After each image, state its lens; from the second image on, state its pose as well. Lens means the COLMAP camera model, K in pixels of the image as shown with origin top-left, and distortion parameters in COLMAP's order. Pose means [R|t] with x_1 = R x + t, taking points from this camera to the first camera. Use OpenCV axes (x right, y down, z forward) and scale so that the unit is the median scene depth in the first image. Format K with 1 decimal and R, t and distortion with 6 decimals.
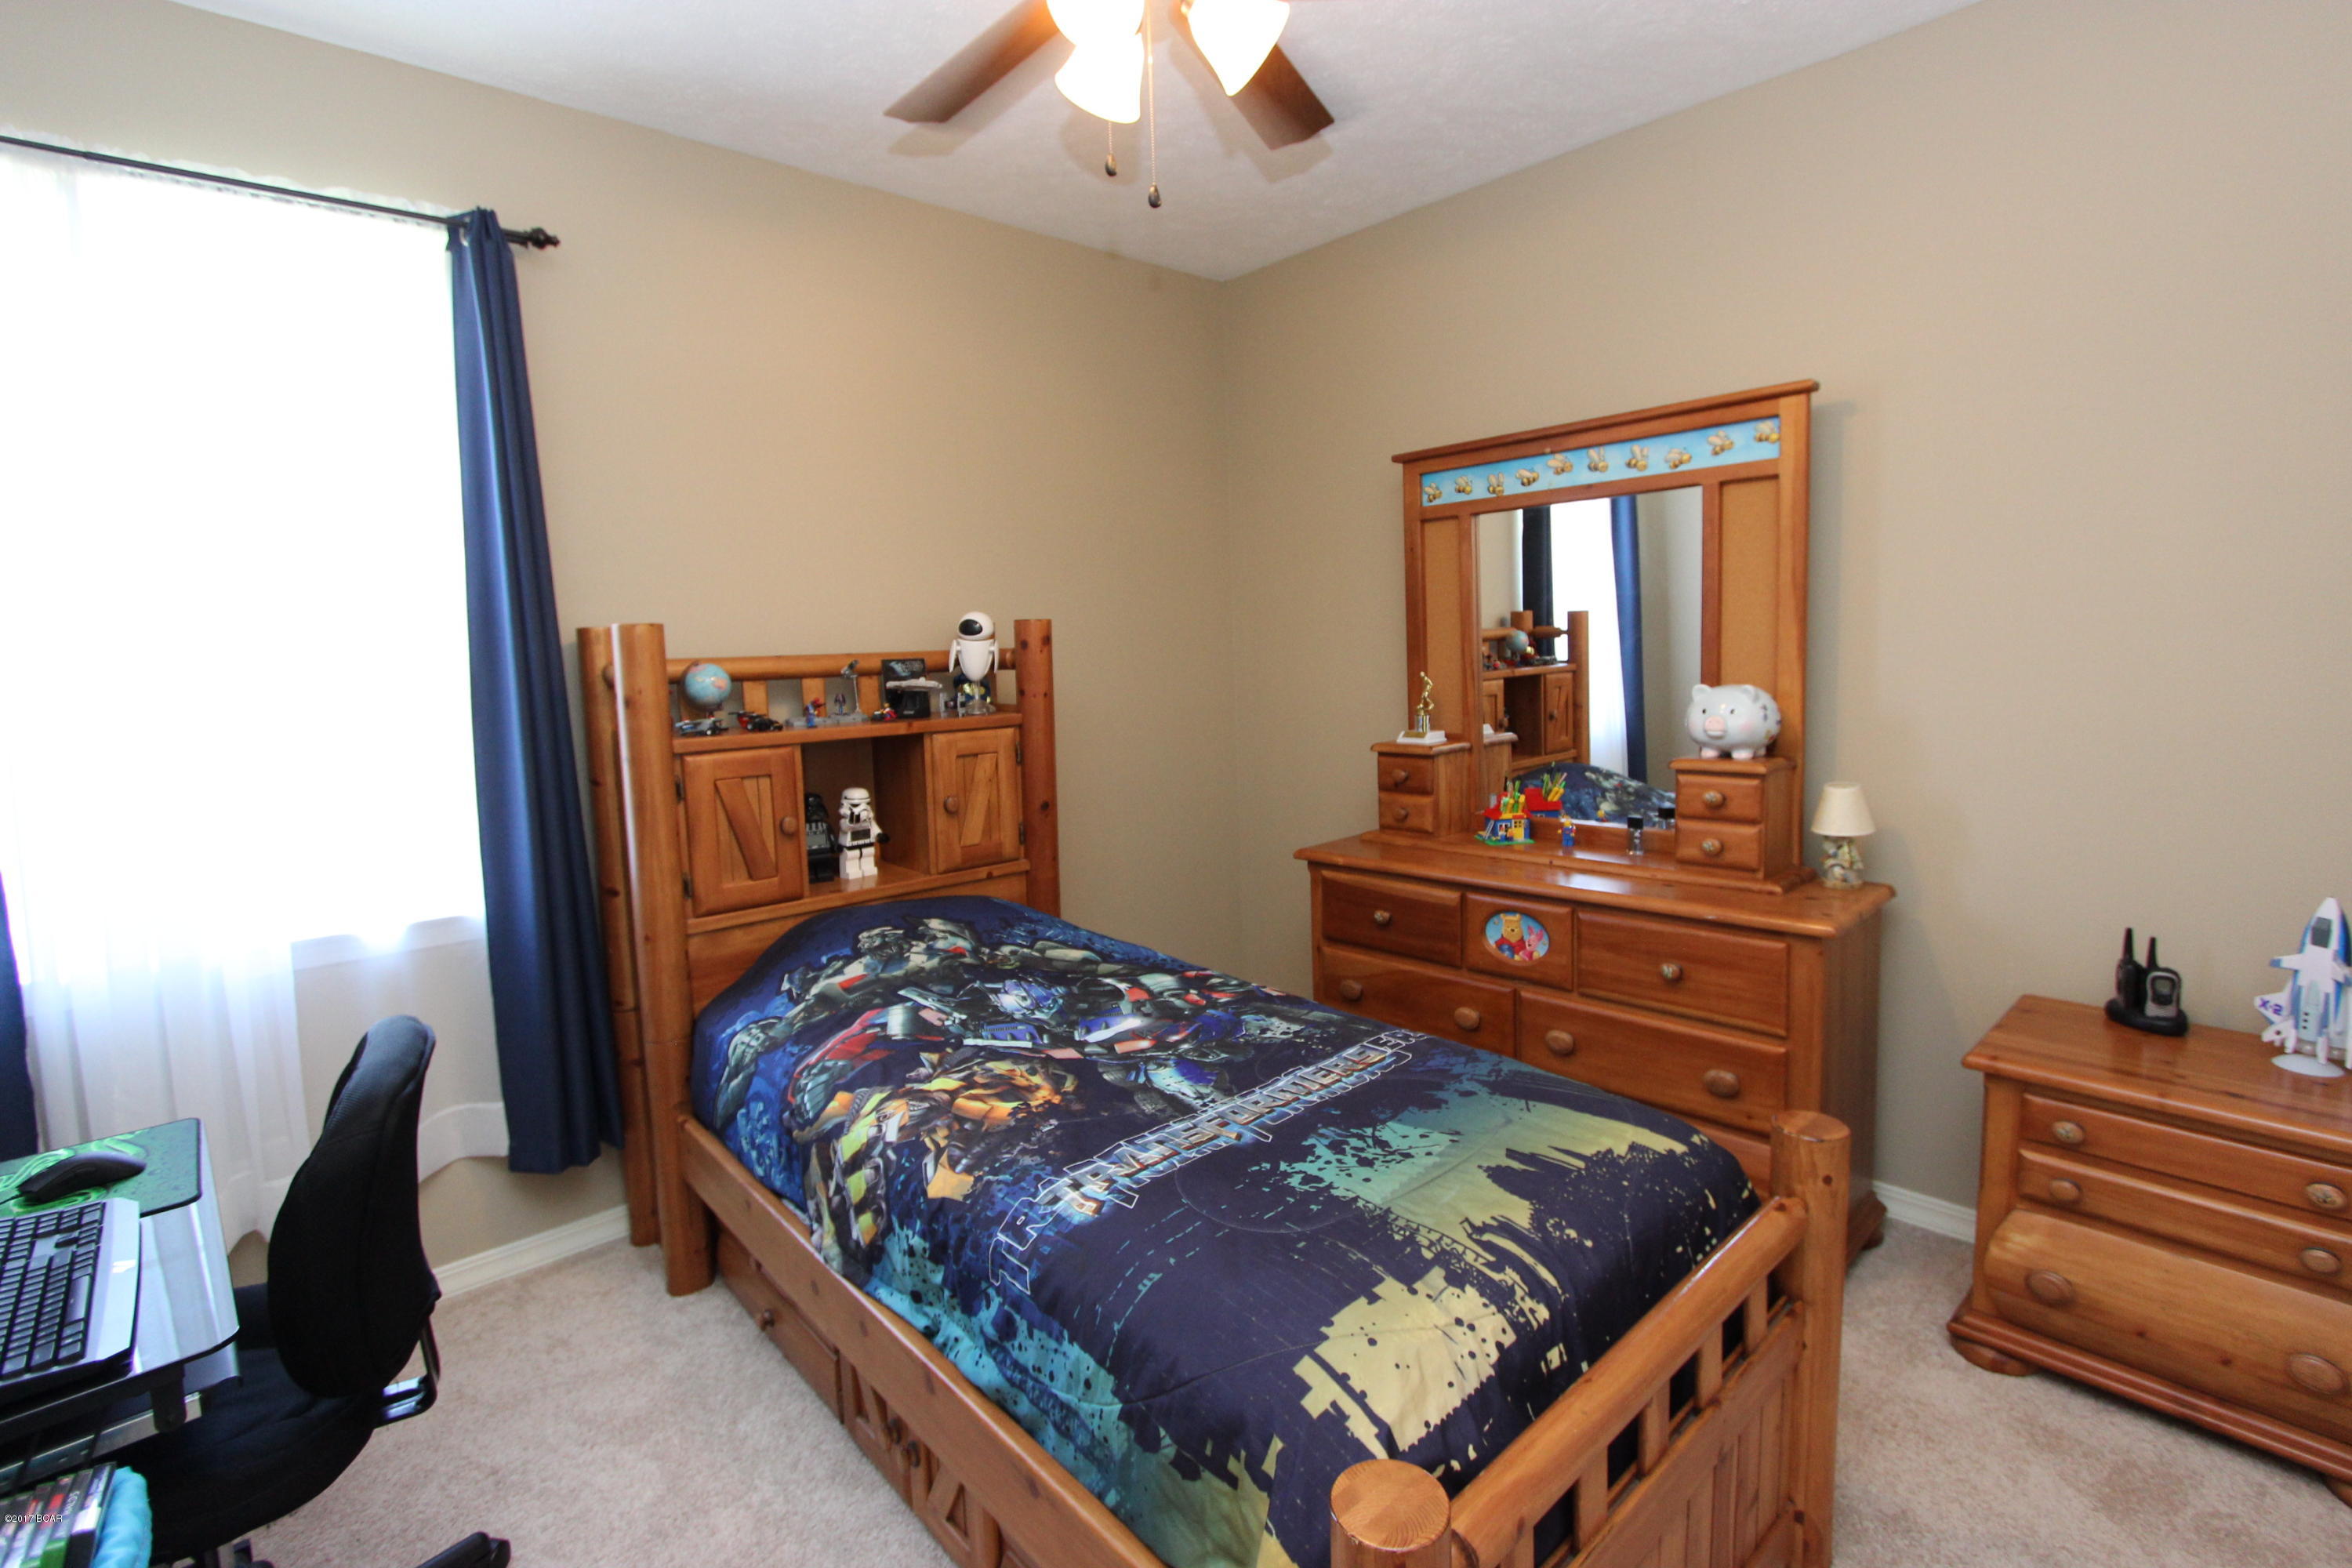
lens RADIAL K [[1082.0, 0, 1190.7], [0, 1082.0, 760.6], [0, 0, 1]] dist [-0.026923, 0.005829]
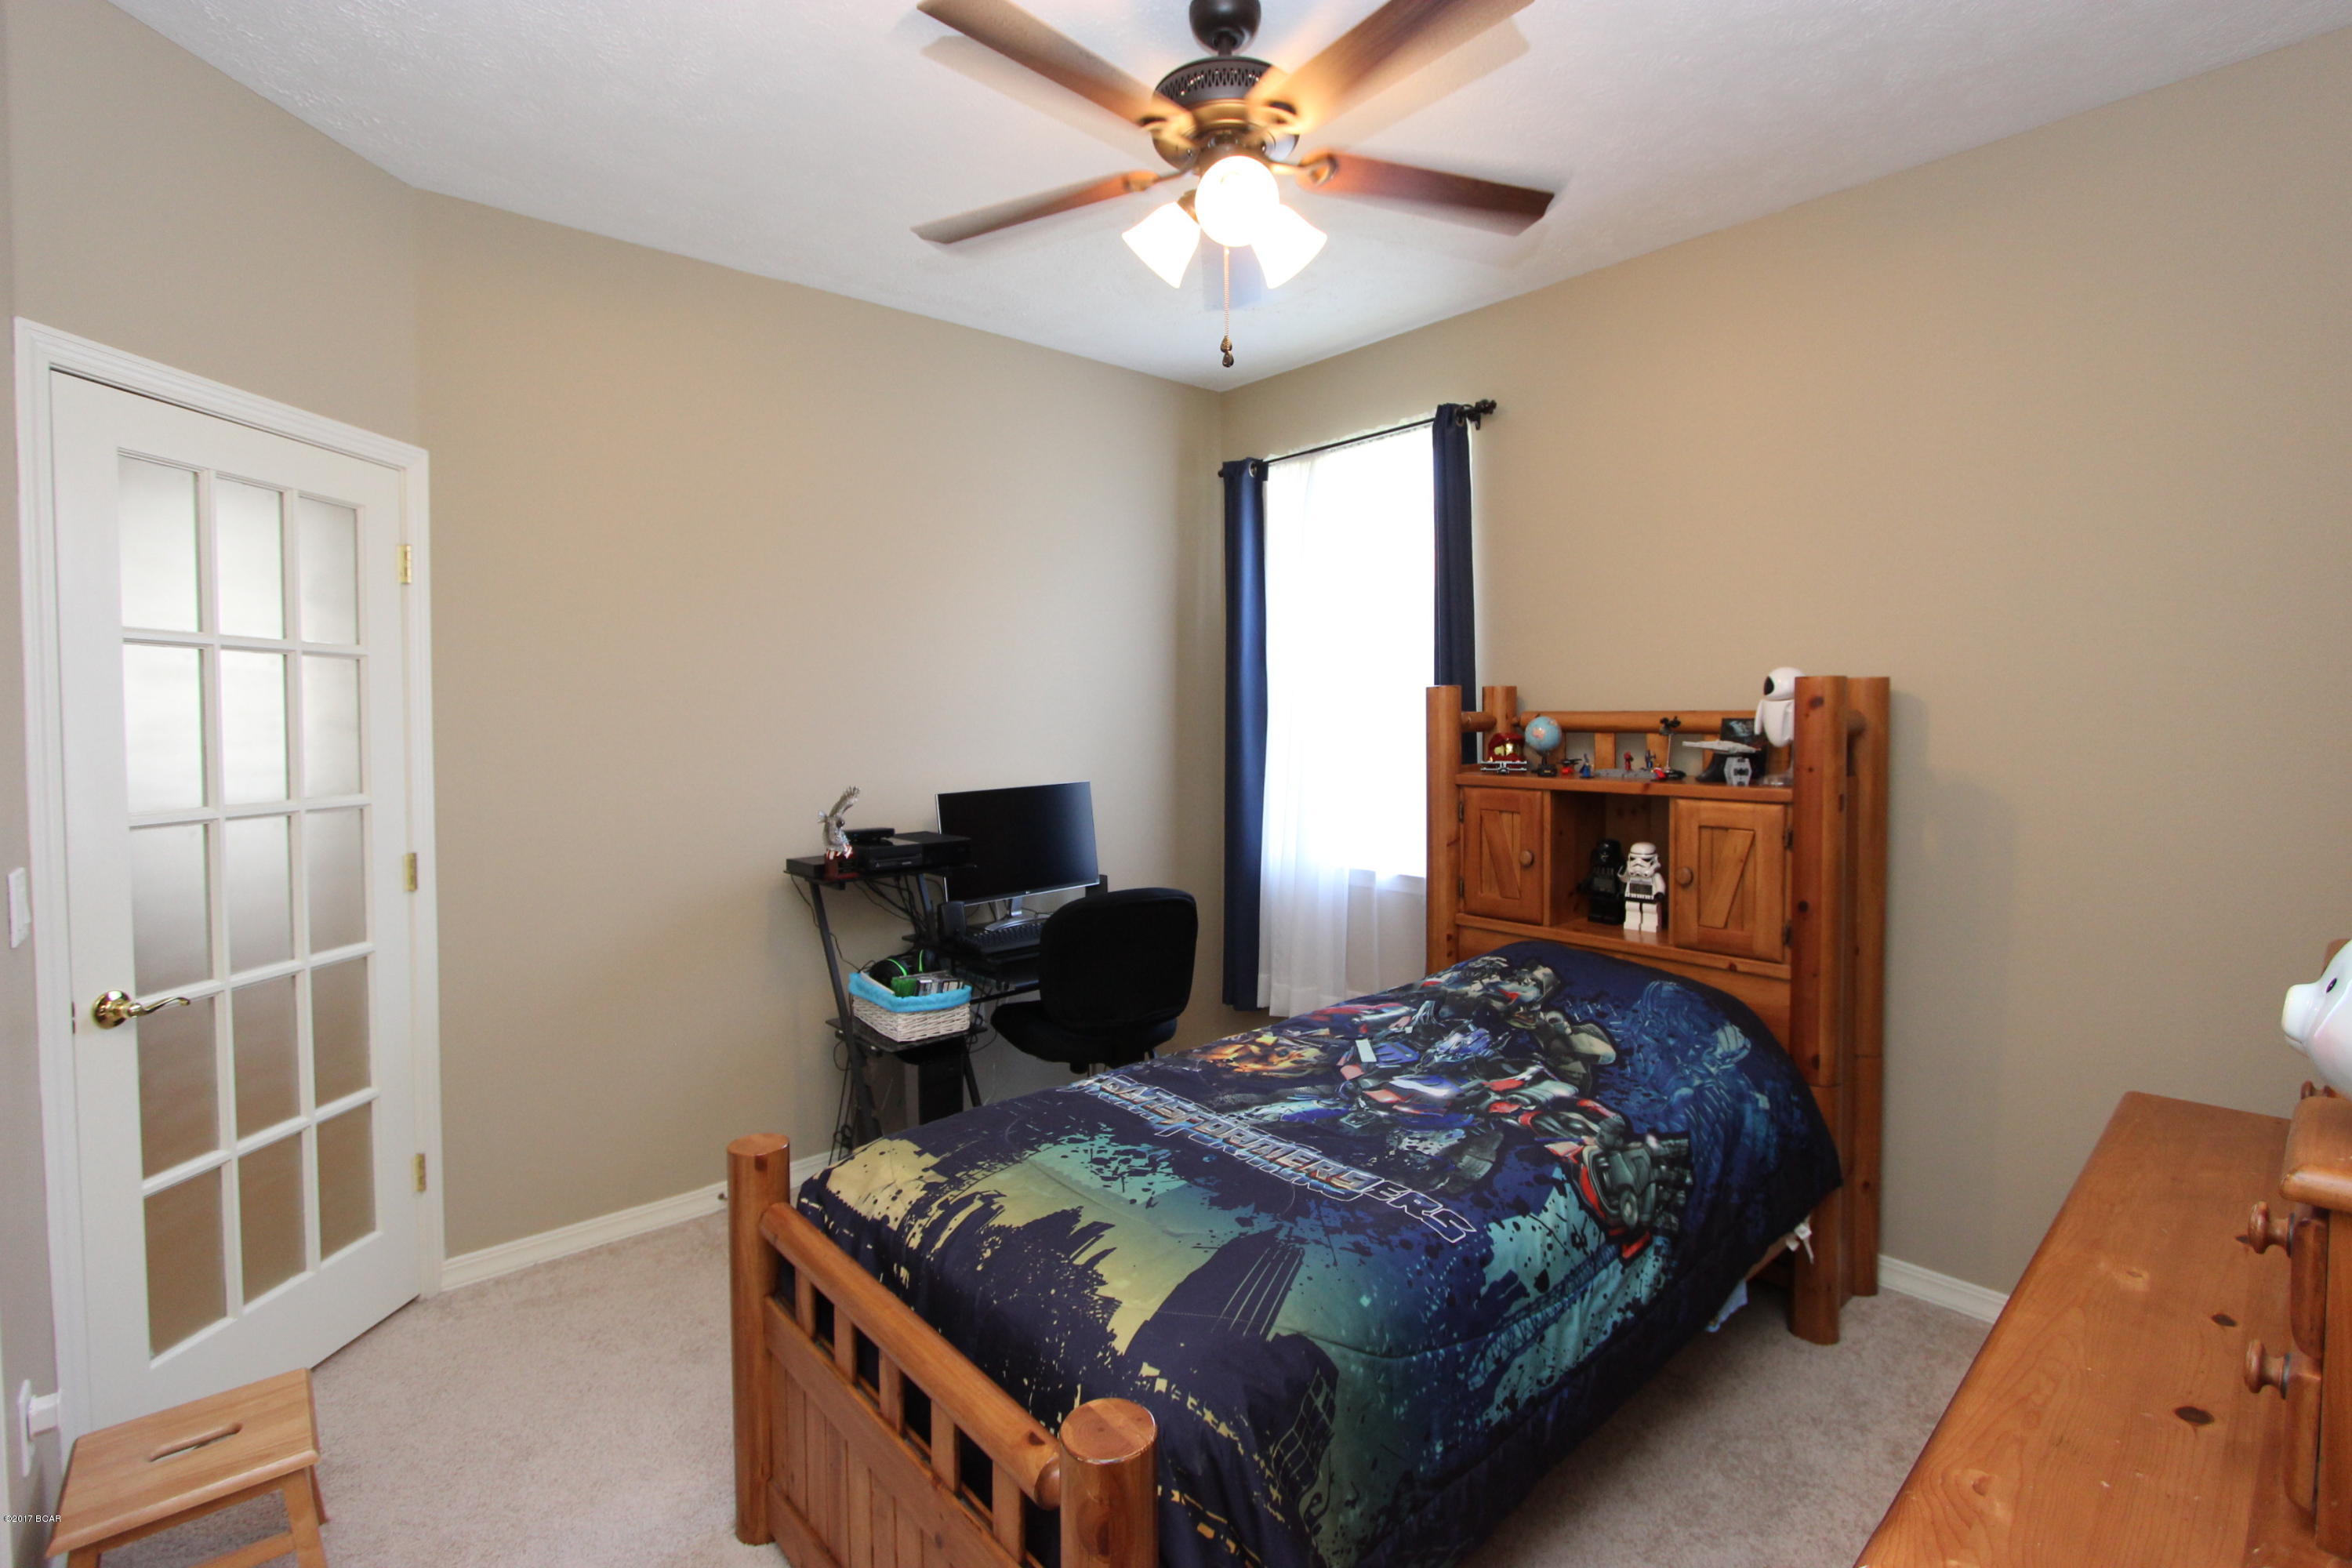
lens RADIAL K [[1082.0, 0, 1190.7], [0, 1082.0, 760.6], [0, 0, 1]] dist [-0.026923, 0.005829]
pose [[-0.011958, 0.077224, -0.996942, 1.026654], [-0.096317, 0.992288, 0.078019, -0.131136], [0.995279, 0.096955, -0.004428, 0.831882]]
